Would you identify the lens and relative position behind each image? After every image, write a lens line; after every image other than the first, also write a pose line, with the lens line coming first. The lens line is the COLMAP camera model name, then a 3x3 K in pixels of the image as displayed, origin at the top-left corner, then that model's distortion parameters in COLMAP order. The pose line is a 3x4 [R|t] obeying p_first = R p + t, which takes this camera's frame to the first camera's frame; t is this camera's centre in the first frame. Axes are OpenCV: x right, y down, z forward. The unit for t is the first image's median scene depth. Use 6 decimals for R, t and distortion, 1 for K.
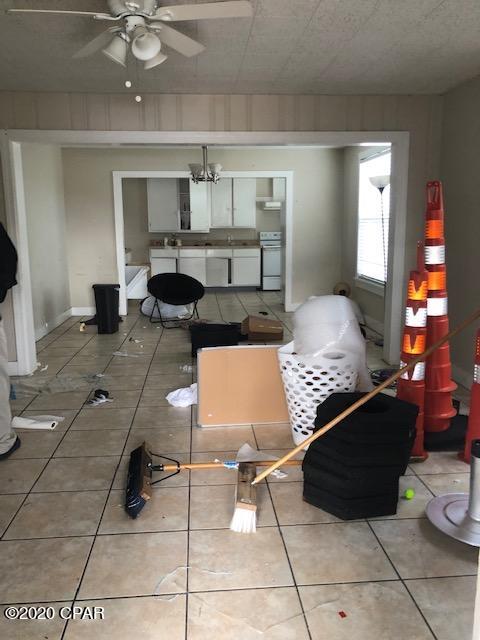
lens RADIAL K [[520.7, 0, 240.0], [0, 520.7, 320.0], [0, 0, 1]] dist [0.069964, -0.146131]
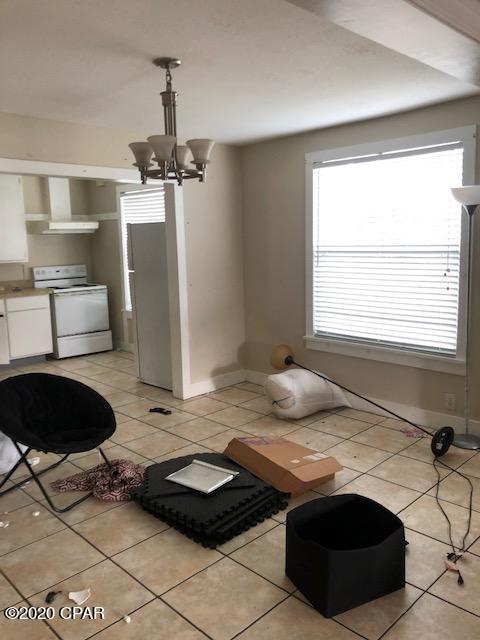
lens RADIAL K [[520.7, 0, 240.0], [0, 520.7, 320.0], [0, 0, 1]] dist [0.069964, -0.146131]
pose [[0.771117, -0.108578, 0.627367, -0.182869], [0.131597, 0.991255, 0.009805, -0.081710], [-0.622945, 0.074998, 0.778662, 0.360836]]
